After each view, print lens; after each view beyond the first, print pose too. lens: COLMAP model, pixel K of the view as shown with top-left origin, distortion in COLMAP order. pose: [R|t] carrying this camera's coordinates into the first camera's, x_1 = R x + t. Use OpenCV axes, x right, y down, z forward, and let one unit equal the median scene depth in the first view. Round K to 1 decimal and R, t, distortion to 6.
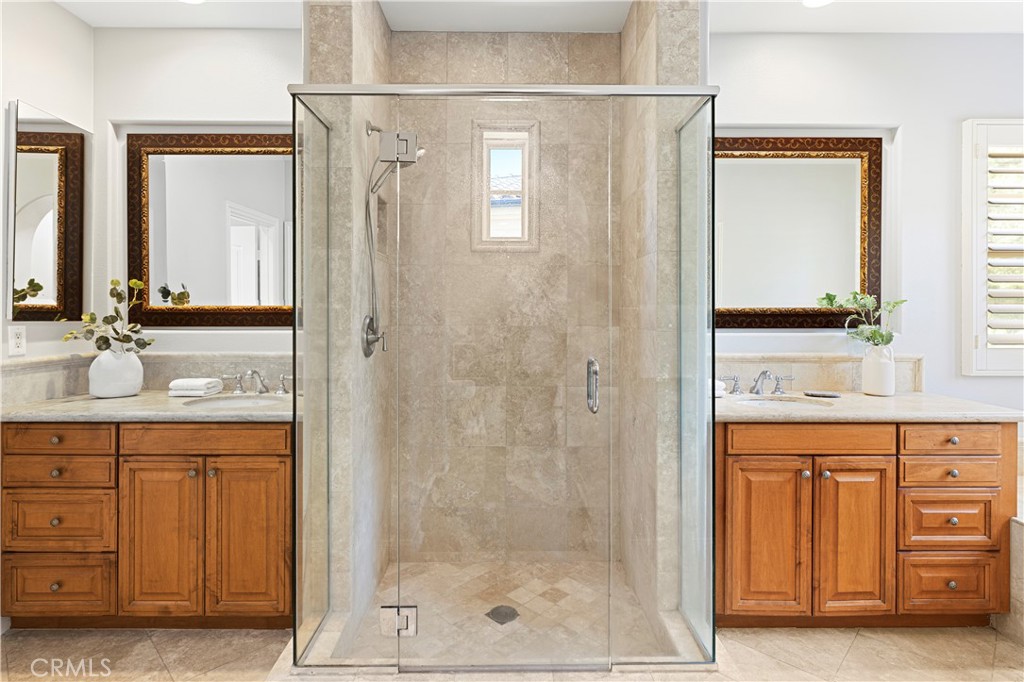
lens RADIAL K [[529.6, 0, 511.2], [0, 529.6, 317.3], [0, 0, 1]] dist [-0.000923, 0.000446]
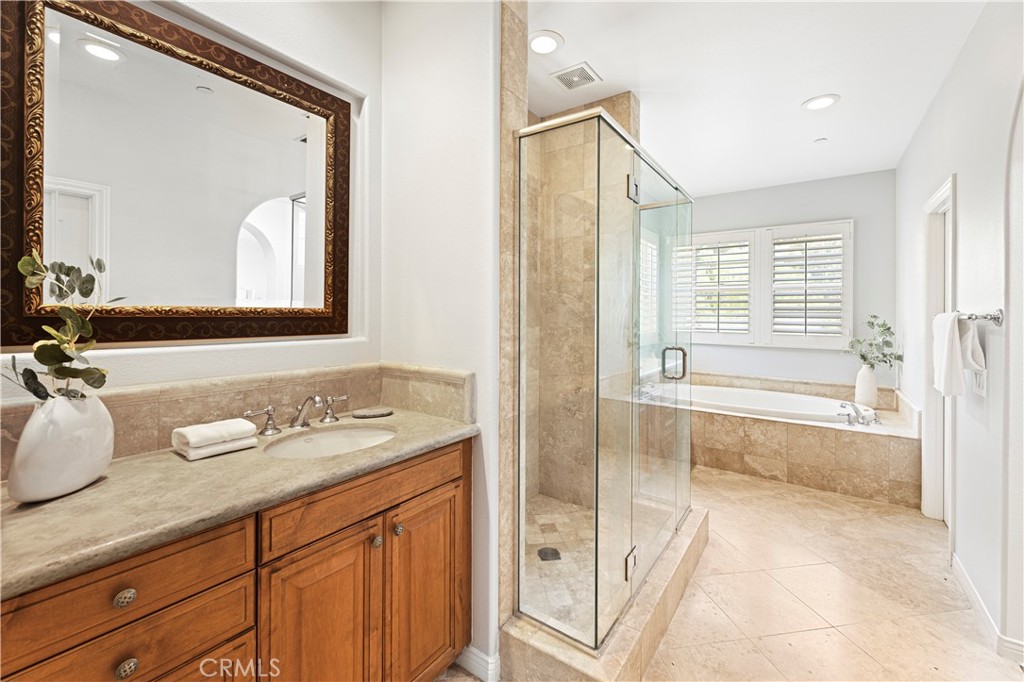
lens RADIAL K [[422.4, 0, 521.5], [0, 422.4, 315.9], [0, 0, 1]] dist [-0.007961, 0.000085]
pose [[0.574595, 0.003129, 0.818432, -0.952194], [-0.001342, 0.999995, -0.002881, -0.011620], [-0.818437, 0.000557, 0.574596, 0.503501]]
